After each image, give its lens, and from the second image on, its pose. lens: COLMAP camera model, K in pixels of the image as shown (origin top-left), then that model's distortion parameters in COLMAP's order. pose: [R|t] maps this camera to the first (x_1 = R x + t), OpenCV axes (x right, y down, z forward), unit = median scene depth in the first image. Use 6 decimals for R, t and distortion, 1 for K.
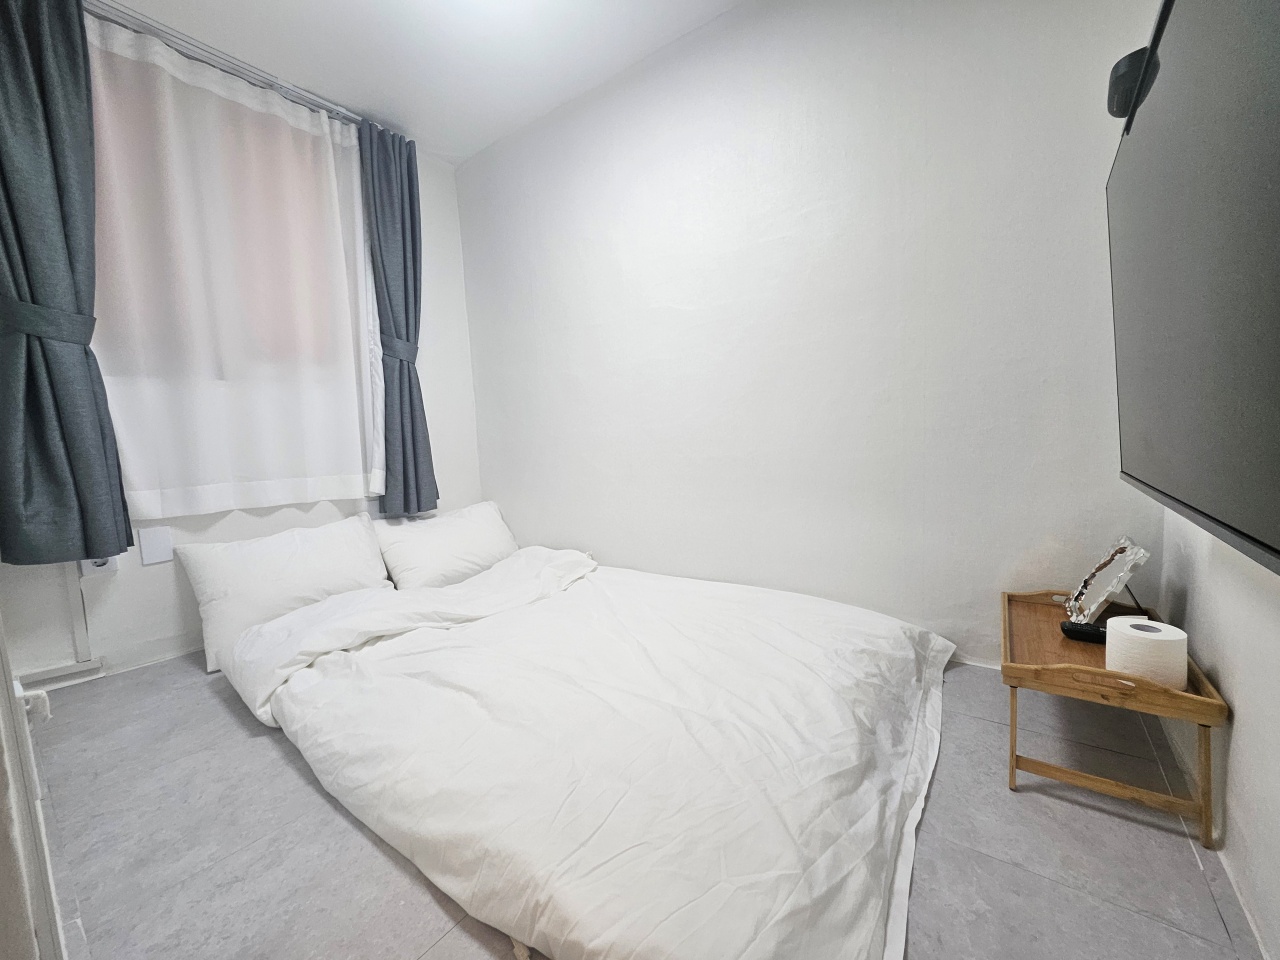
lens RADIAL K [[497.9, 0, 641.4], [0, 497.9, 475.3], [0, 0, 1]] dist [0.000065, 0.005238]
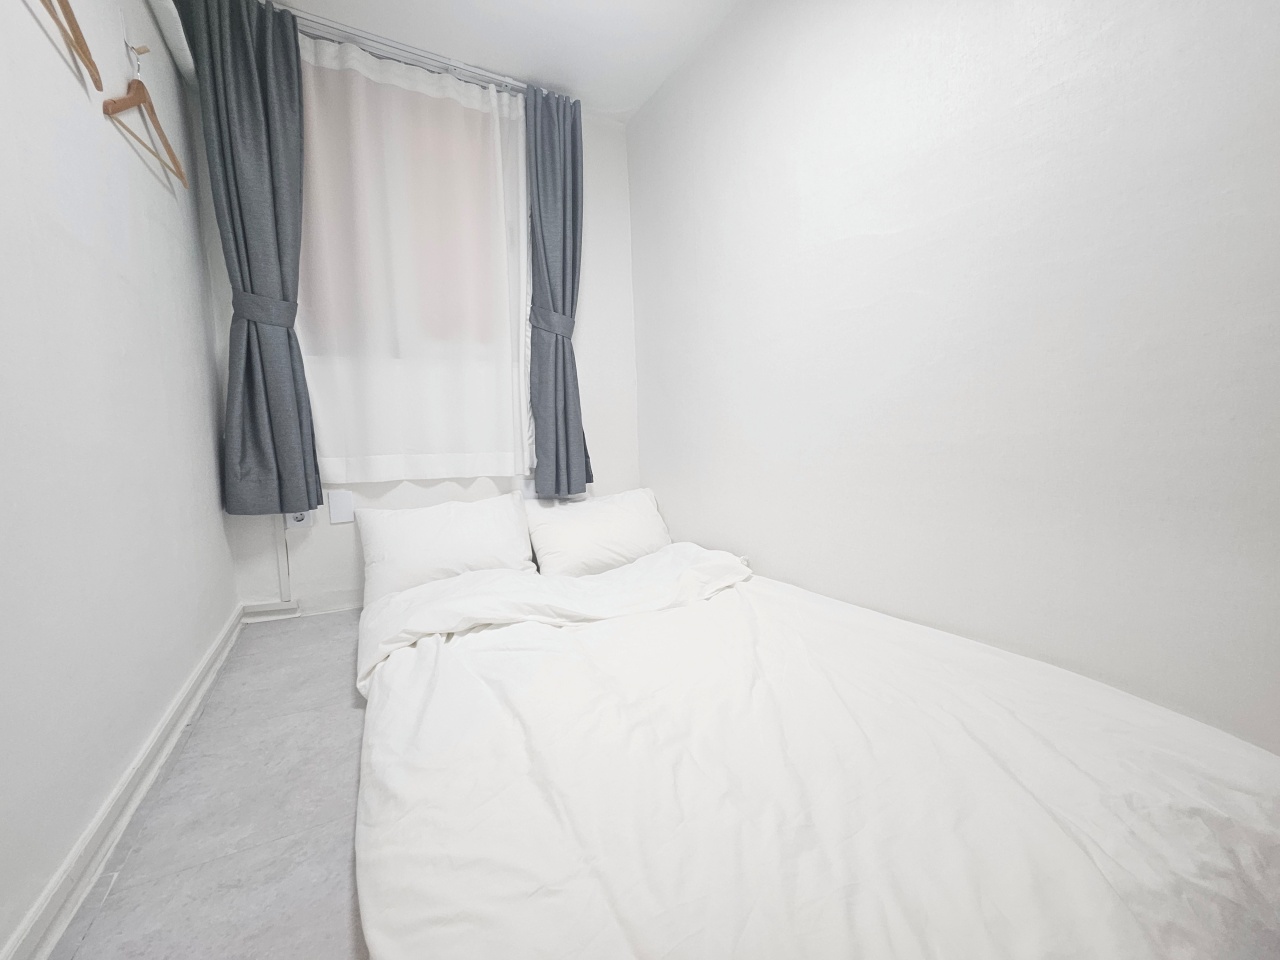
lens RADIAL K [[502.1, 0, 638.5], [0, 502.1, 476.6], [0, 0, 1]] dist [-0.001303, -0.000110]
pose [[0.914689, 0.053043, -0.400663, 0.082455], [-0.045741, 0.998567, 0.027775, 0.009092], [0.401562, -0.007079, 0.915805, 0.228607]]
